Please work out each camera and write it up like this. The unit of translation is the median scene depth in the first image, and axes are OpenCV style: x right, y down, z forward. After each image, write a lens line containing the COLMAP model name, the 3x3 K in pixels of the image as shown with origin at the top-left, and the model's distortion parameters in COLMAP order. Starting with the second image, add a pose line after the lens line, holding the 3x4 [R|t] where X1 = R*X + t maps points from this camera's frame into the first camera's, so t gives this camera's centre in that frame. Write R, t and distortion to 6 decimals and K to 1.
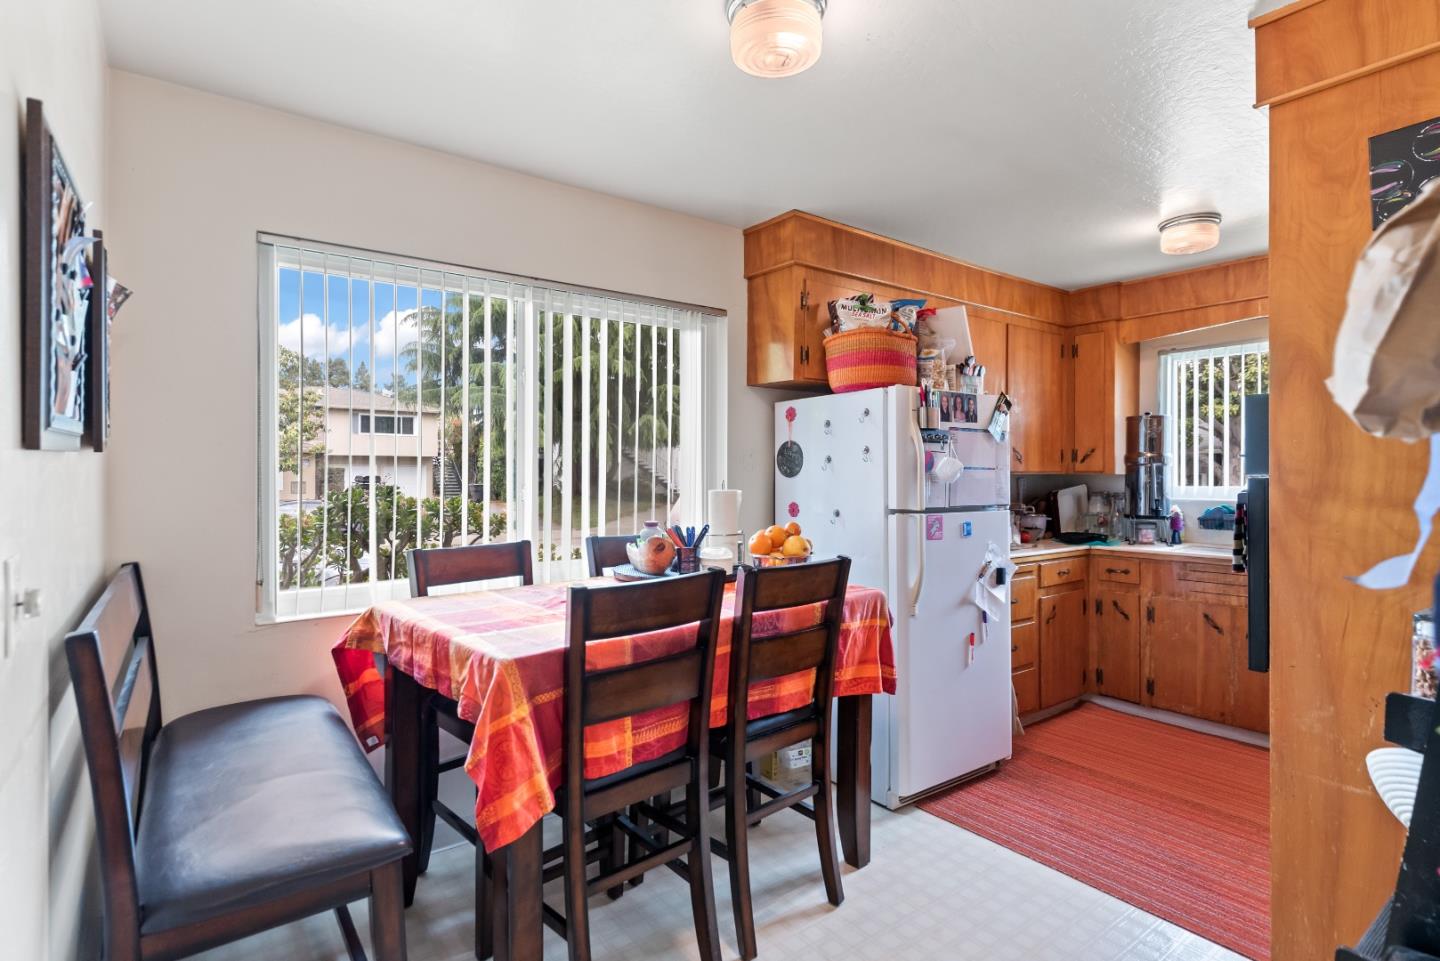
lens RADIAL K [[727.9, 0, 723.4], [0, 727.9, 472.3], [0, 0, 1]] dist [-0.001566, 0.001214]
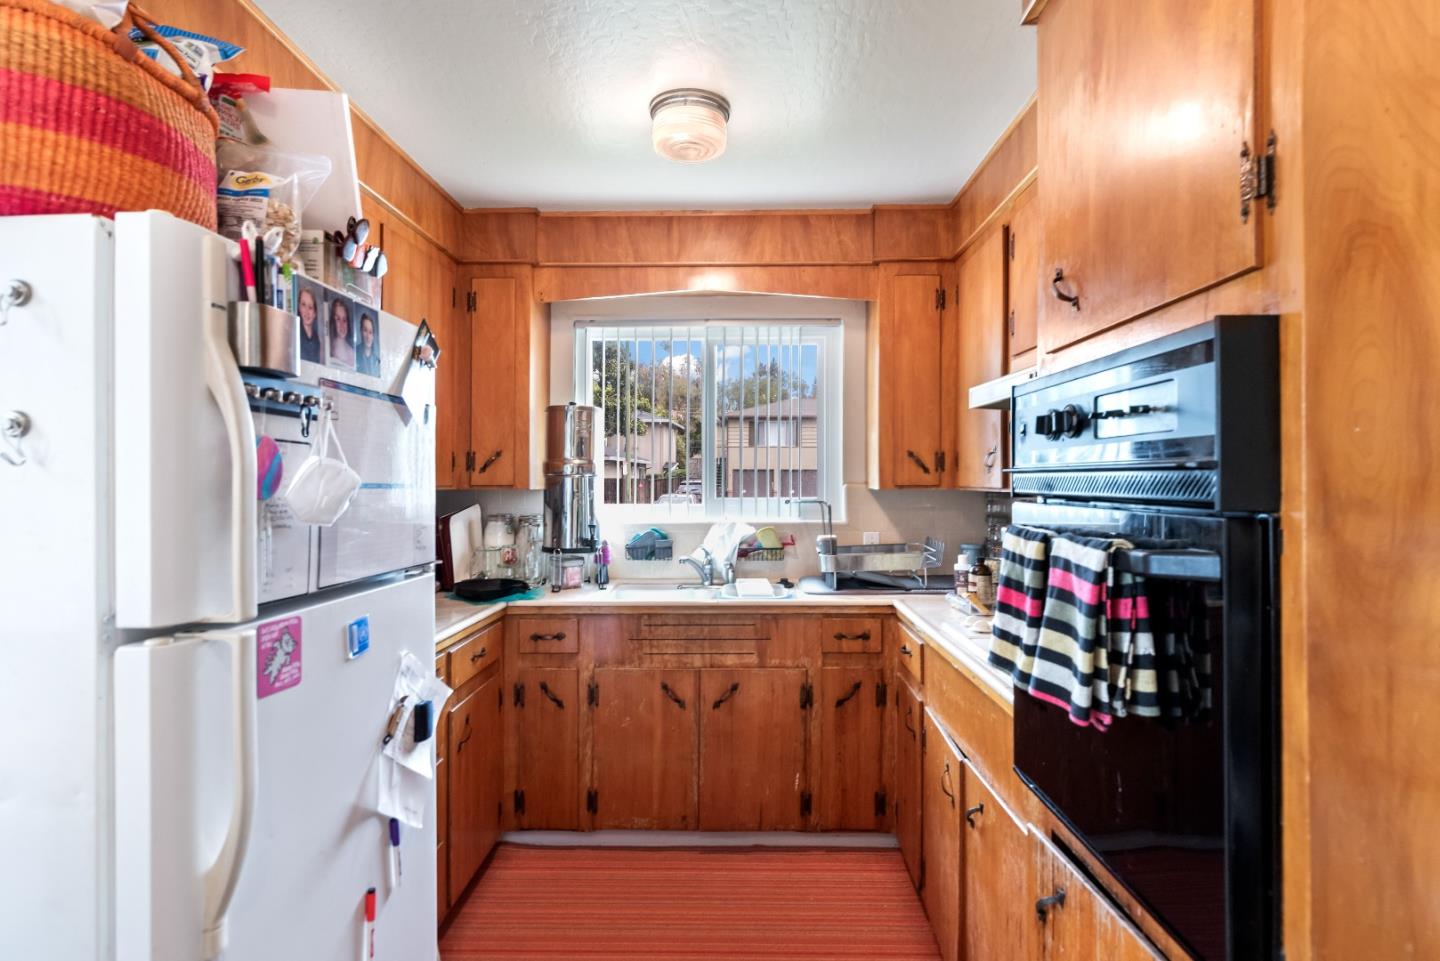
lens RADIAL K [[727.9, 0, 700.5], [0, 727.9, 473.8], [0, 0, 1]] dist [-0.001566, 0.001214]
pose [[0.619140, 0.005918, 0.785258, 0.116963], [0.000254, 0.999970, -0.007736, -0.007816], [-0.785281, 0.004989, 0.619120, 0.521586]]
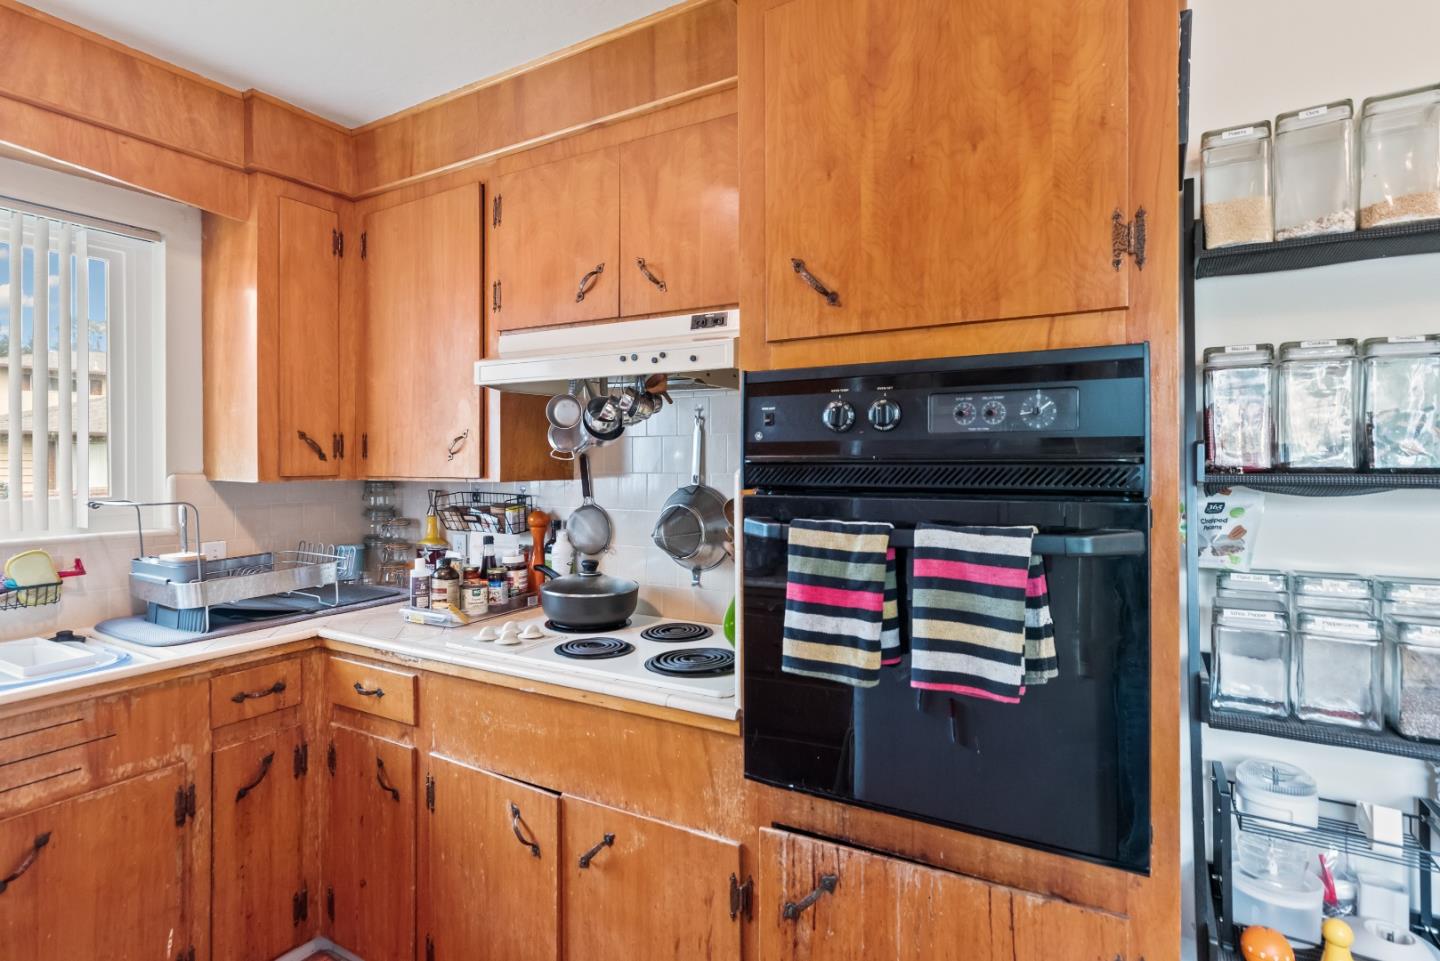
lens RADIAL K [[727.9, 0, 731.9], [0, 727.9, 464.0], [0, 0, 1]] dist [-0.001566, 0.001214]
pose [[-0.390411, -0.001090, 0.920640, 0.184049], [0.004409, 0.999986, 0.003053, -0.011903], [-0.920630, 0.005252, -0.390400, 0.754011]]
